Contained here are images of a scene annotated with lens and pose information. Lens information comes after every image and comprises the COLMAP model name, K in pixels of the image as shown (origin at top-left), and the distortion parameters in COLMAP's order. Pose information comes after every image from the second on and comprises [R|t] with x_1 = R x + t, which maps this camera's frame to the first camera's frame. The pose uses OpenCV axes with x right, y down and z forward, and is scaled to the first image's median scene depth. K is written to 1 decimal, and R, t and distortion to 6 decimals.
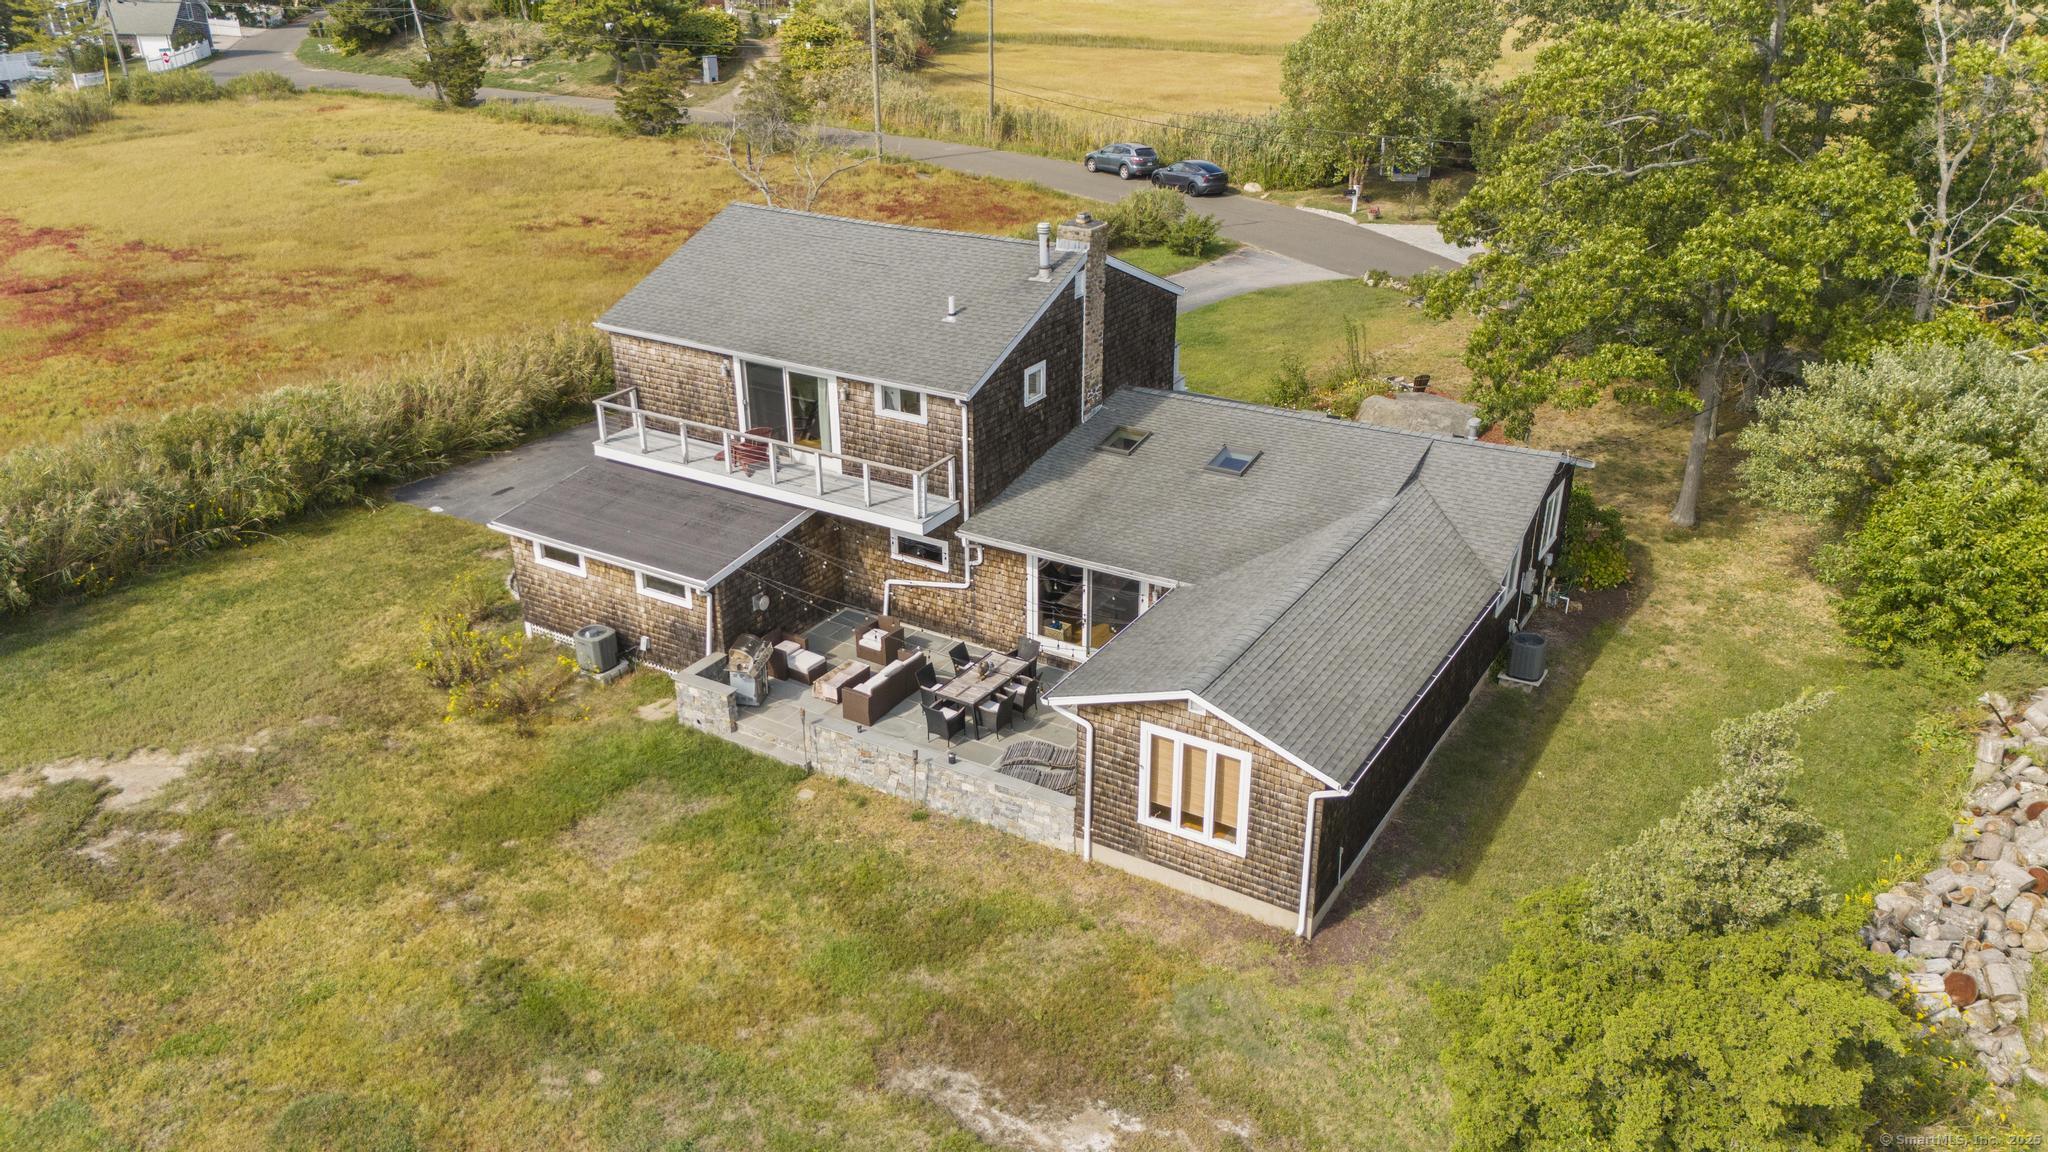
lens RADIAL K [[1520.1, 0, 1024.0], [0, 1520.1, 576.0], [0, 0, 1]] dist [0.070694, -0.084836]
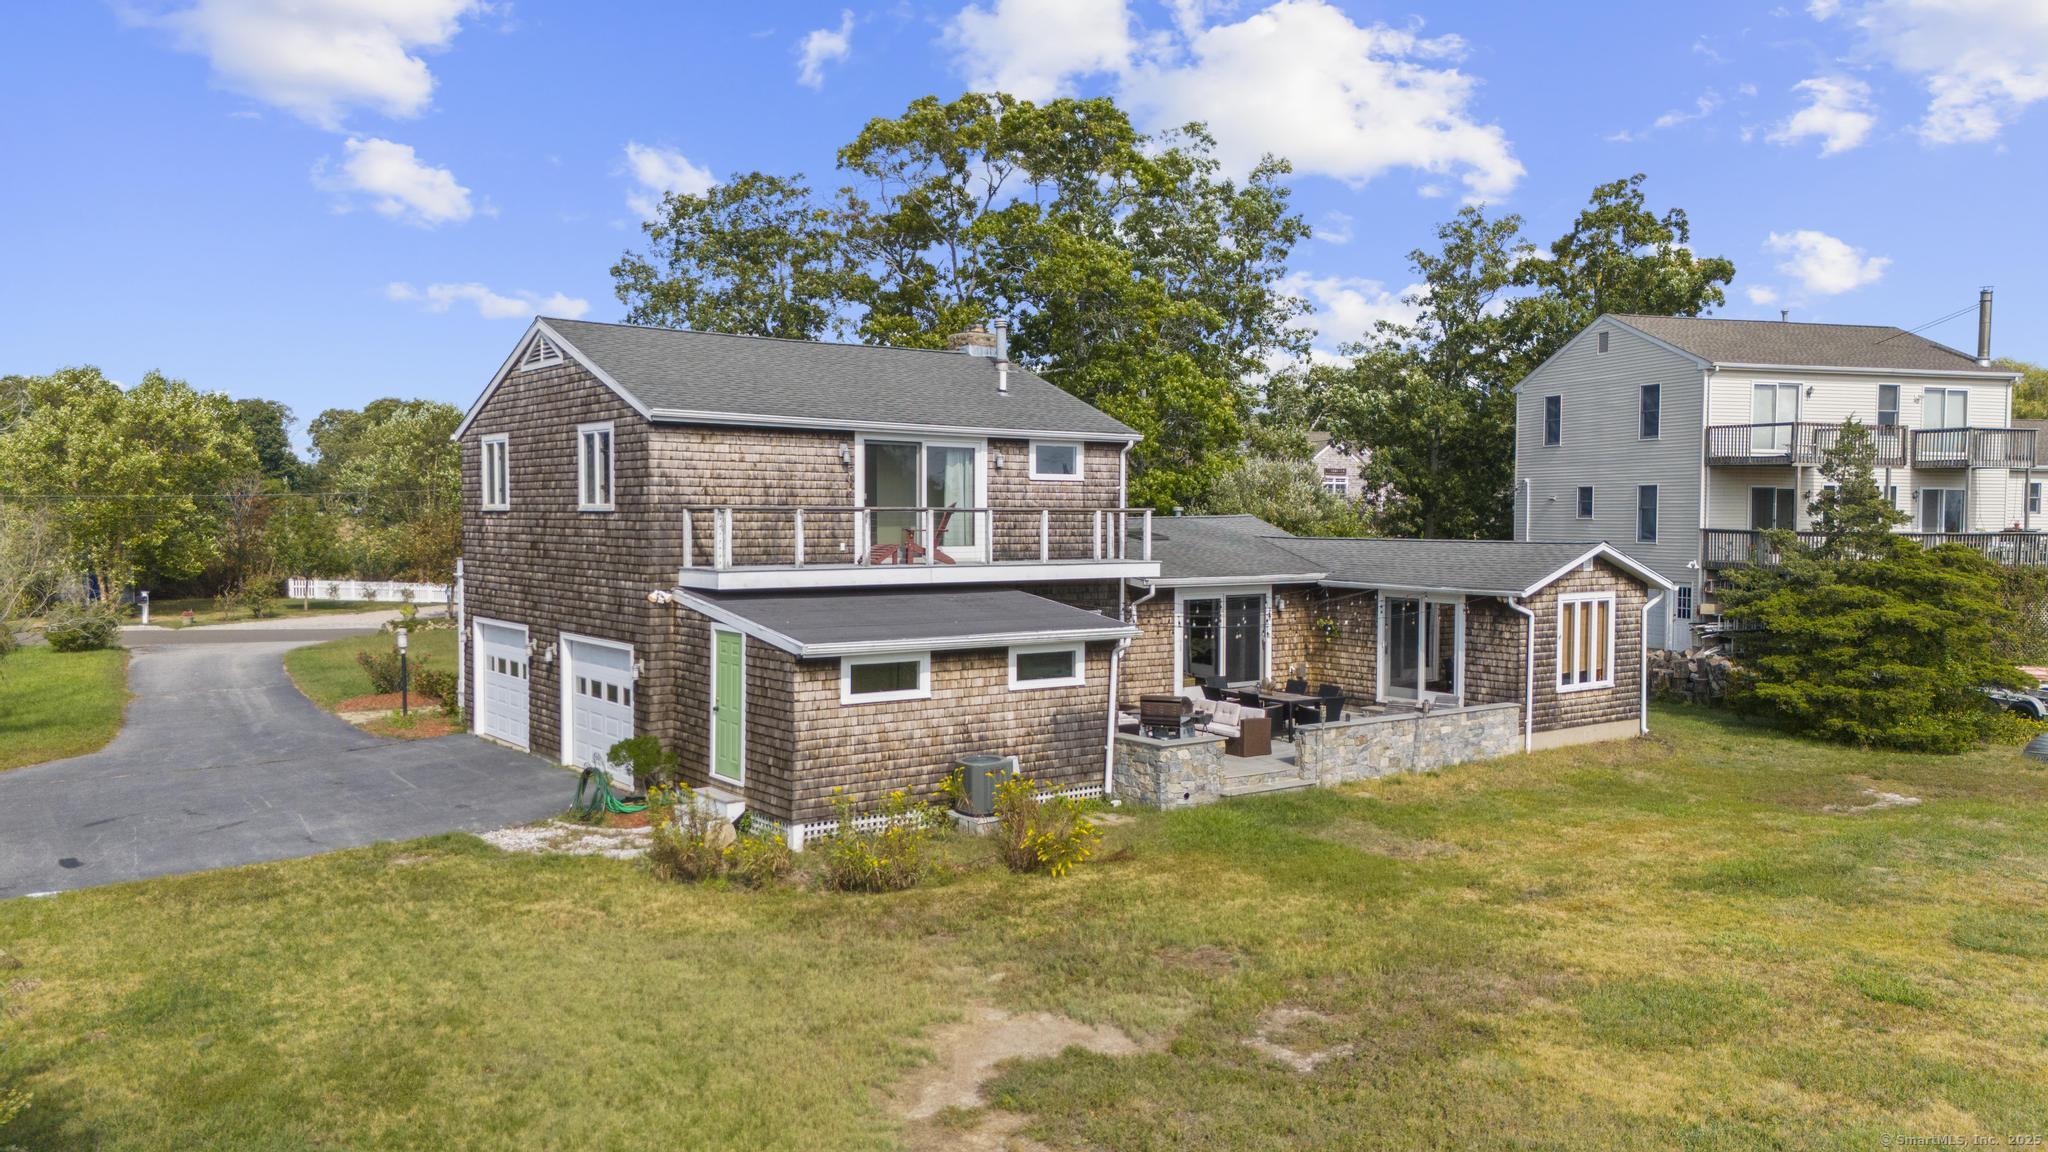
lens RADIAL K [[1520.1, 0, 1024.0], [0, 1520.1, 576.0], [0, 0, 1]] dist [0.070694, -0.084836]
pose [[0.376382, -0.037577, 0.925702, -0.991660], [0.379837, 0.917600, -0.117190, 0.051571], [-0.845021, 0.395724, 0.359641, 0.757056]]
